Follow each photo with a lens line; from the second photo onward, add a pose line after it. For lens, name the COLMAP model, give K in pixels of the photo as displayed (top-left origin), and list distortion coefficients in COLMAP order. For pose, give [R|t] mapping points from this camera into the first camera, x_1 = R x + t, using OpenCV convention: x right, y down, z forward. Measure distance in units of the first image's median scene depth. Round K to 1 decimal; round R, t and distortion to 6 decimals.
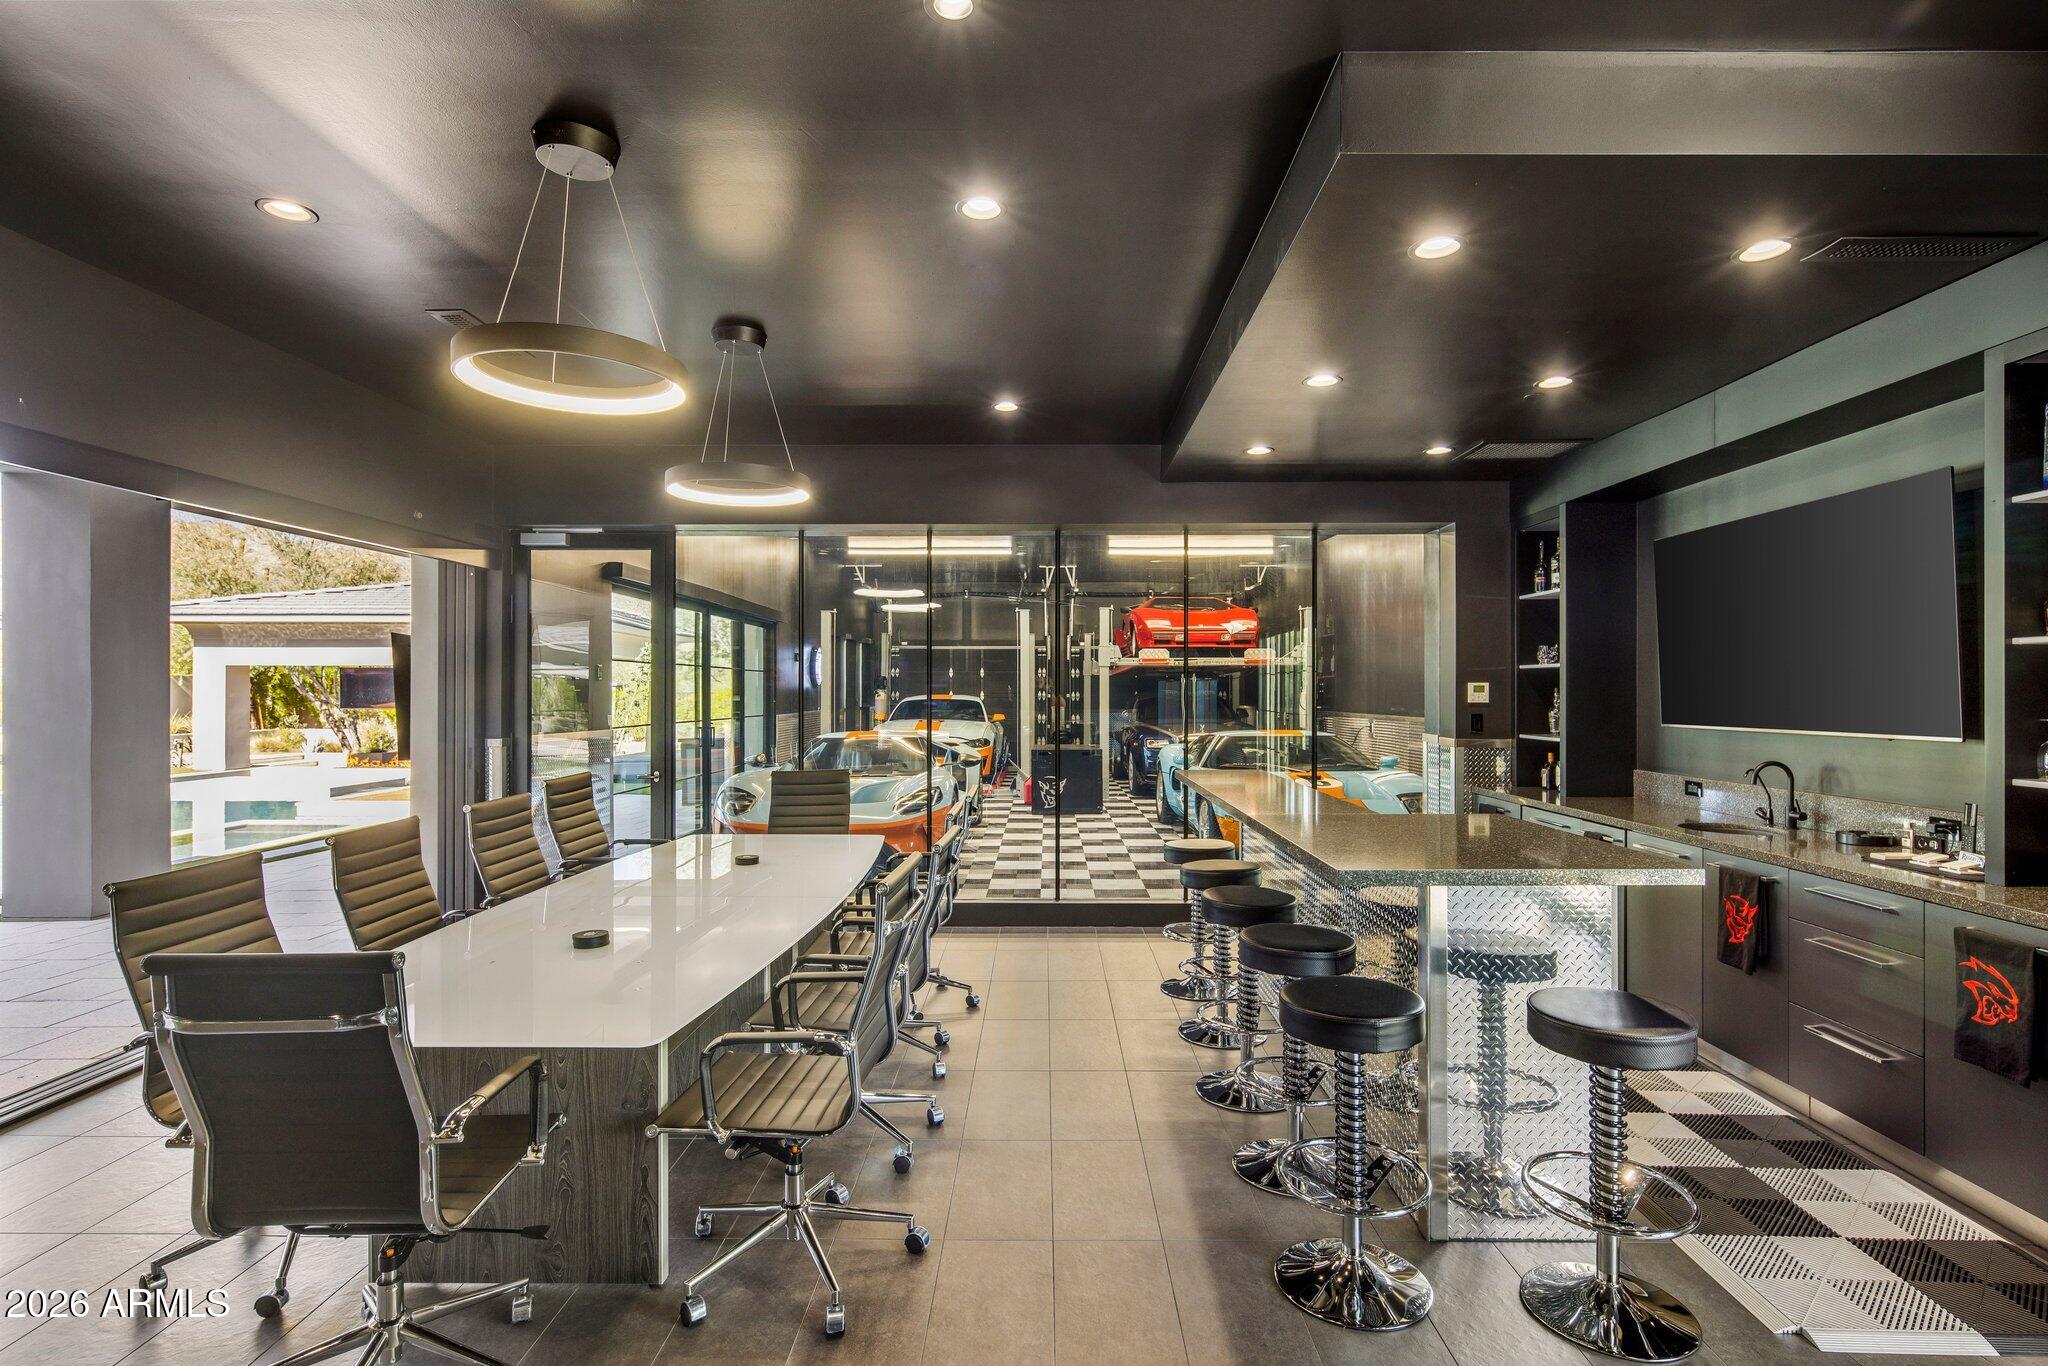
lens RADIAL K [[982.2, 0, 1037.0], [0, 982.2, 688.7], [0, 0, 1]] dist [0.001819, -0.001766]
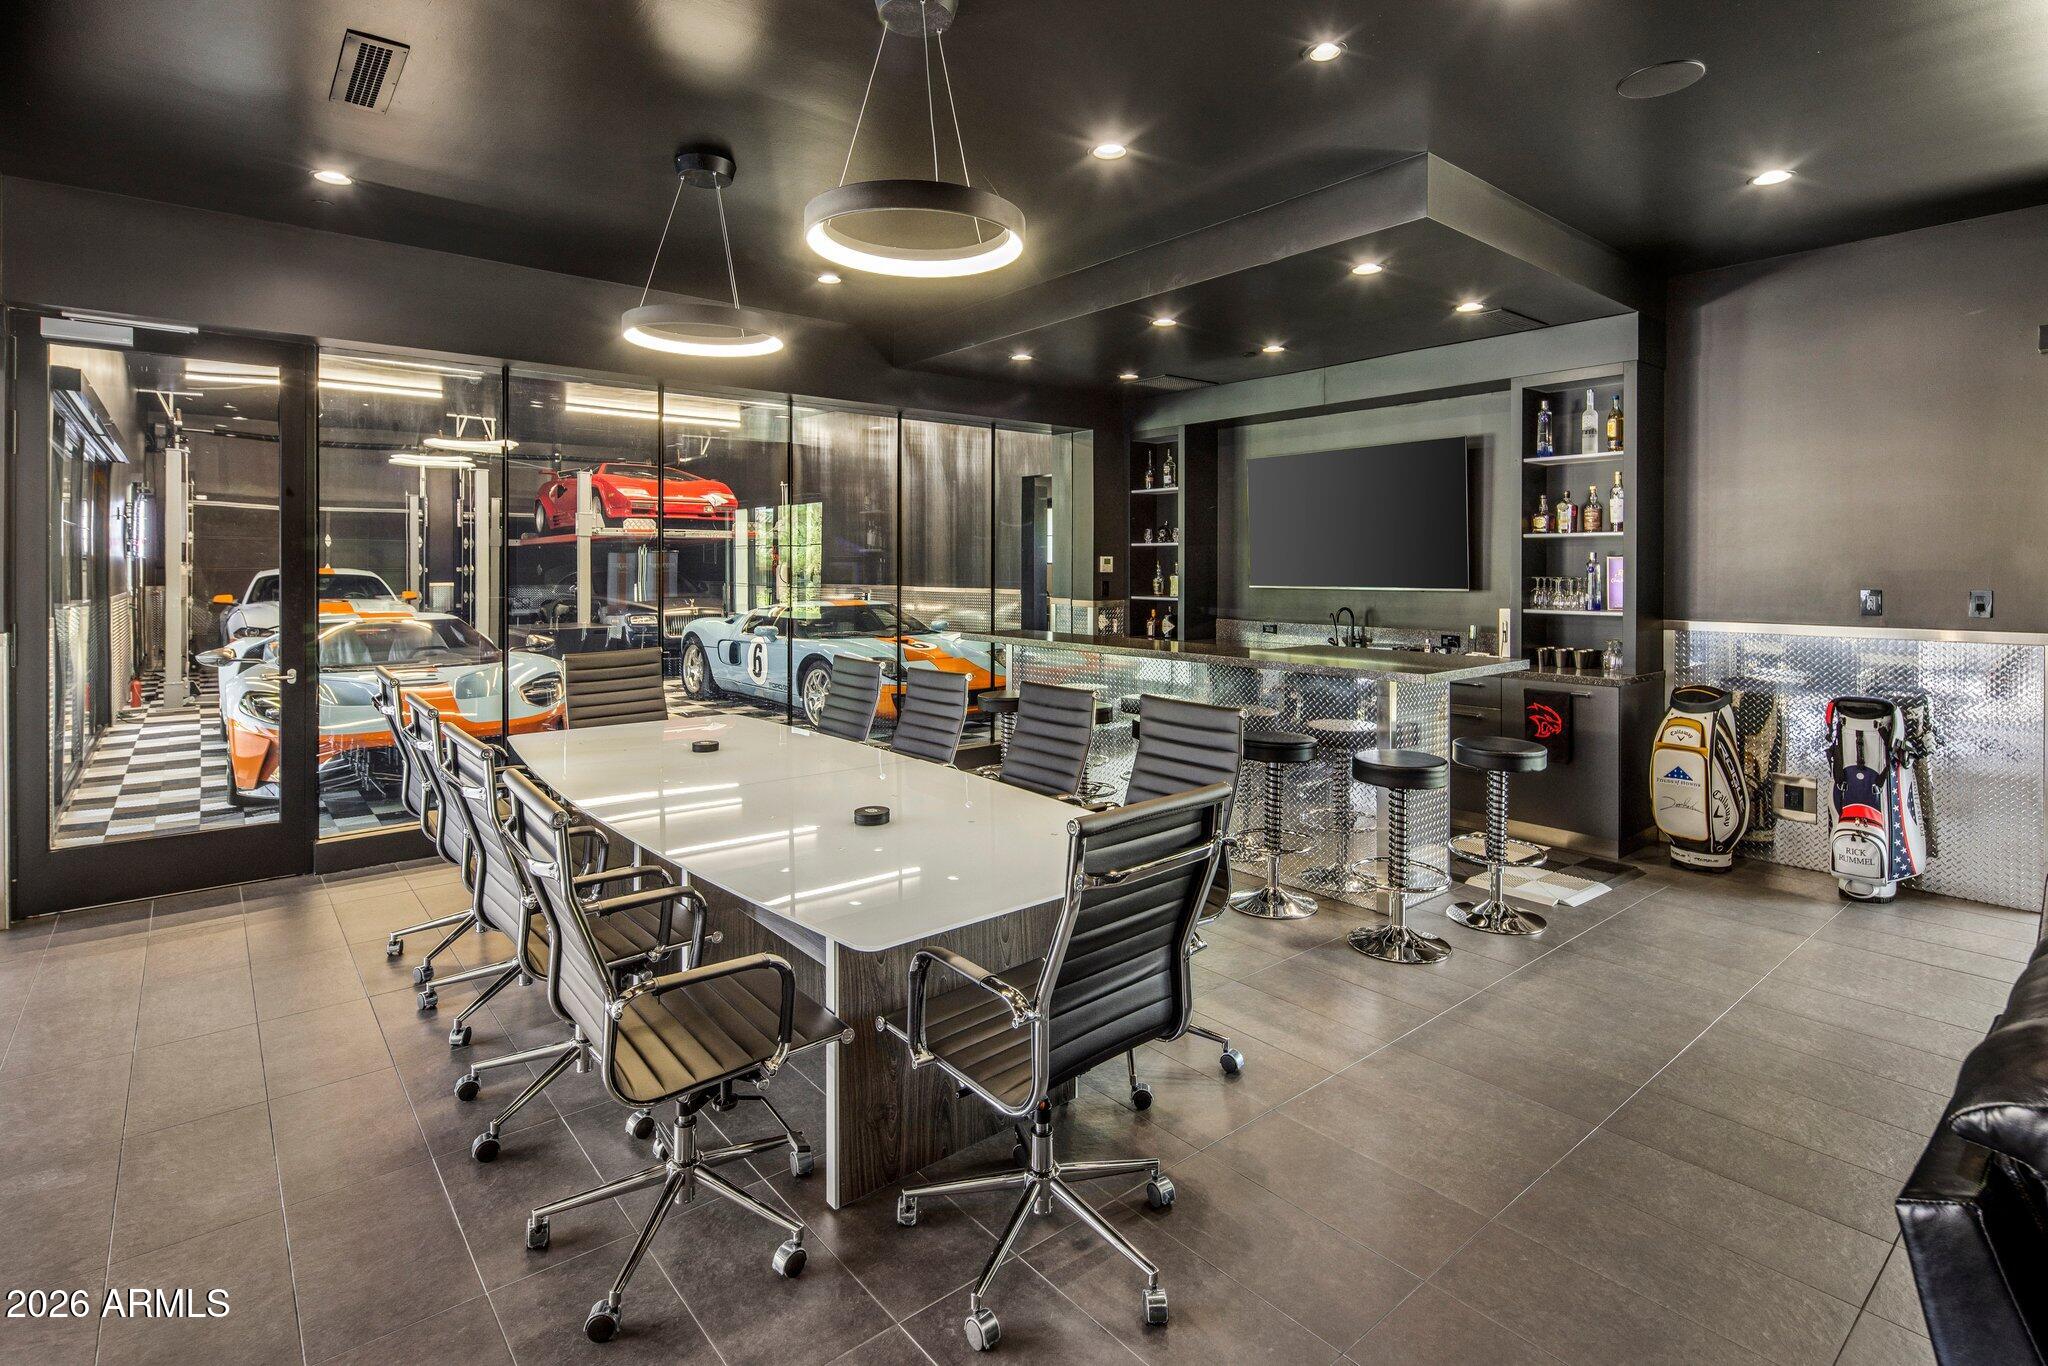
lens RADIAL K [[996.6, 0, 1033.8], [0, 996.6, 572.6], [0, 0, 1]] dist [0.021655, -0.000399]
pose [[0.763355, -0.004433, 0.645964, -0.584641], [-0.001840, 0.999957, 0.009036, 0.003936], [-0.645977, -0.008086, 0.763314, 0.086496]]
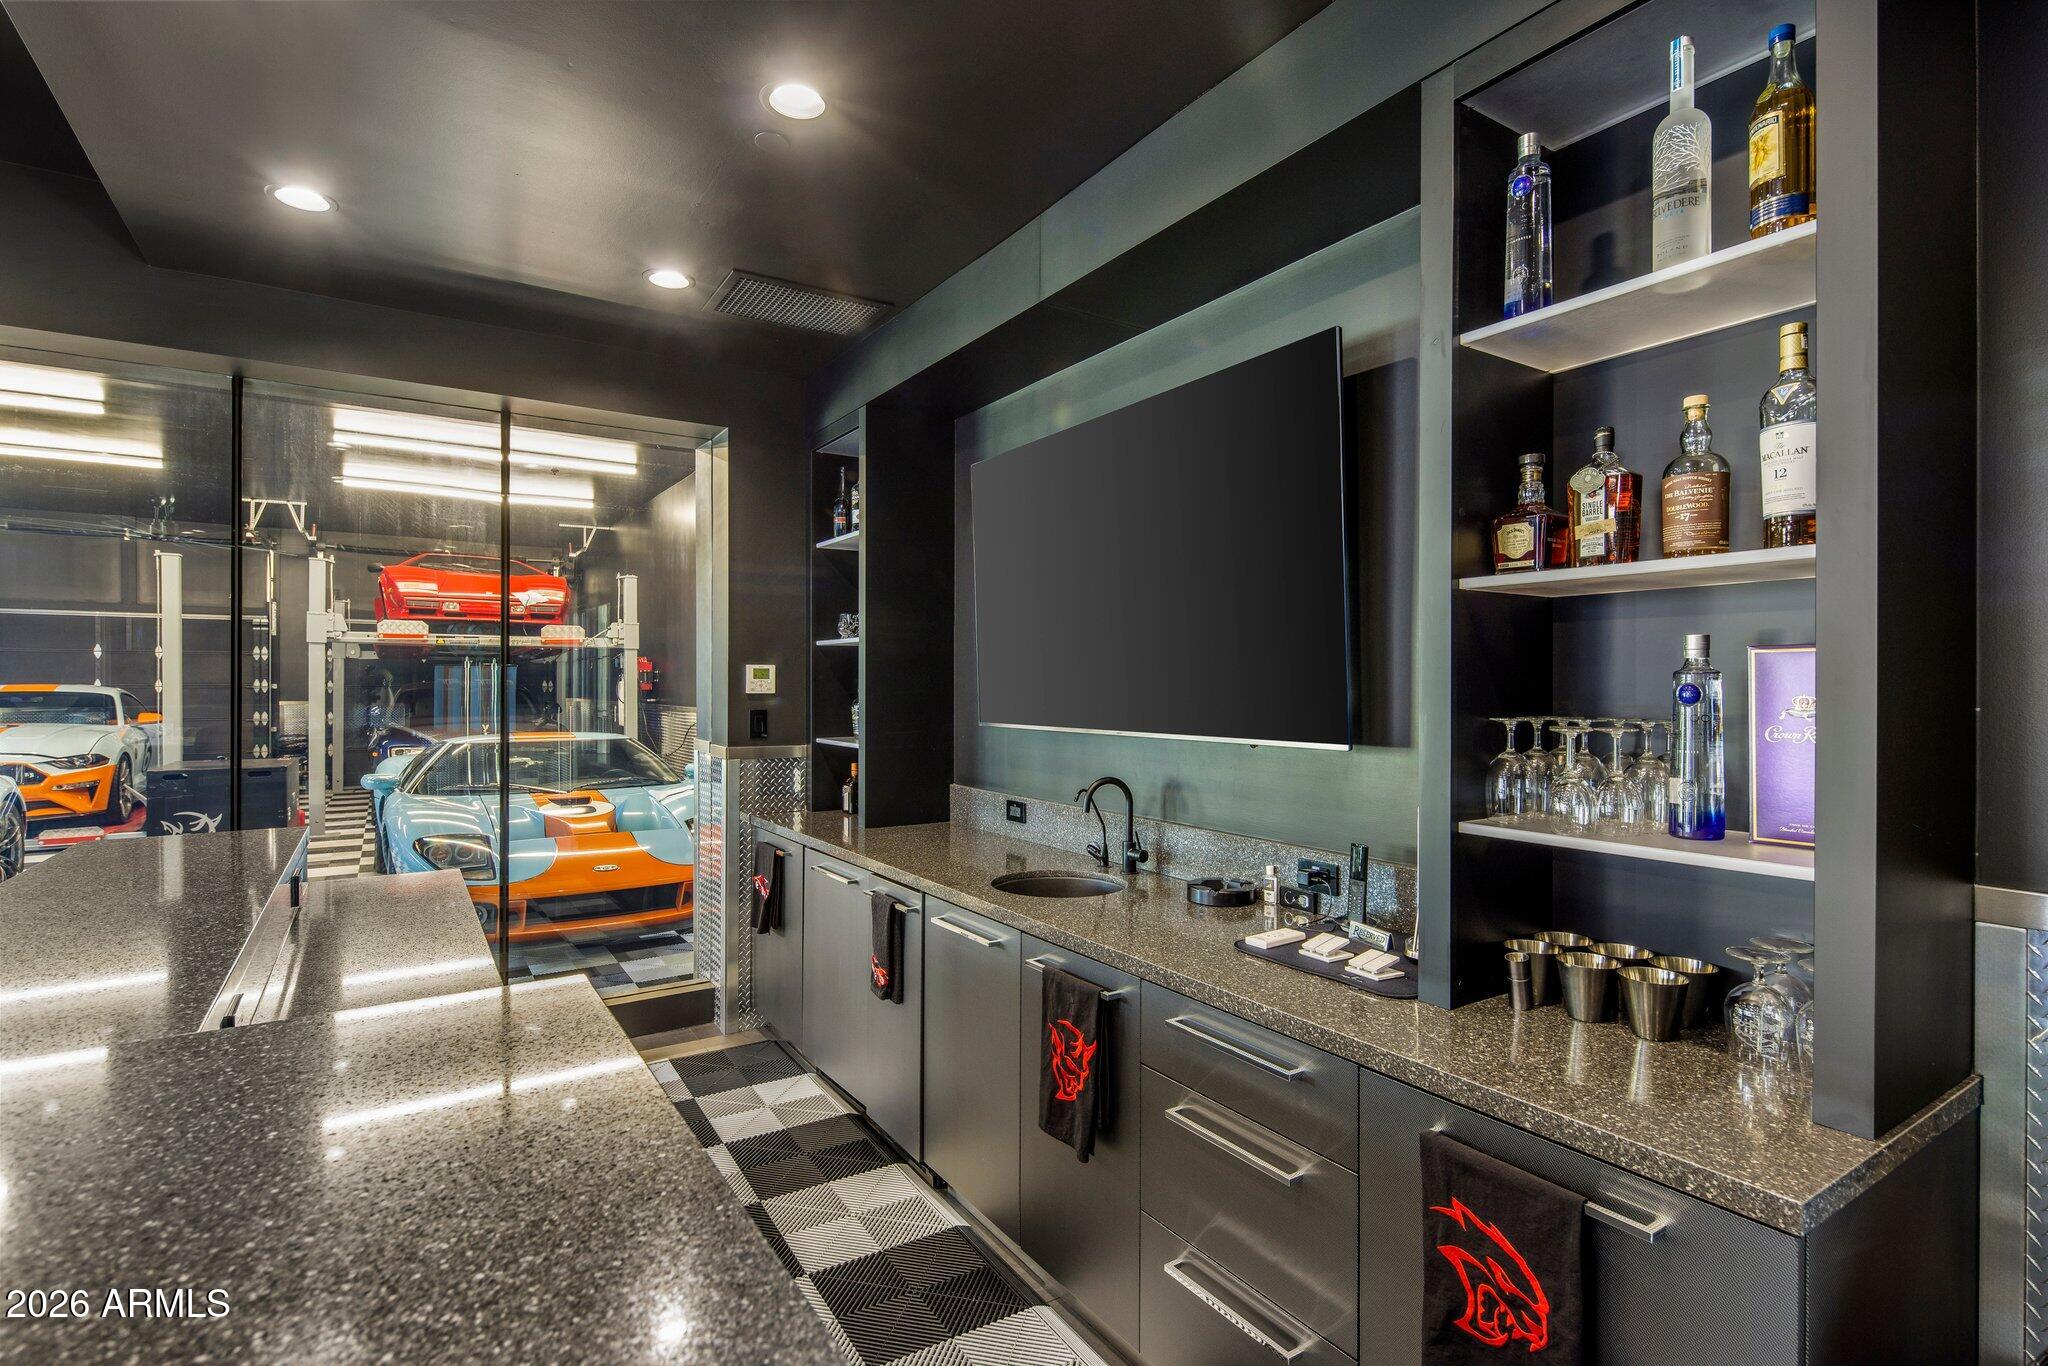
lens RADIAL K [[982.2, 0, 1037.0], [0, 982.2, 688.7], [0, 0, 1]] dist [0.001819, -0.001766]
pose [[0.828266, 0.000423, 0.560335, 0.282041], [-0.004879, 0.999967, 0.006458, 0.006752], [-0.560314, -0.008083, 0.828241, 0.402349]]
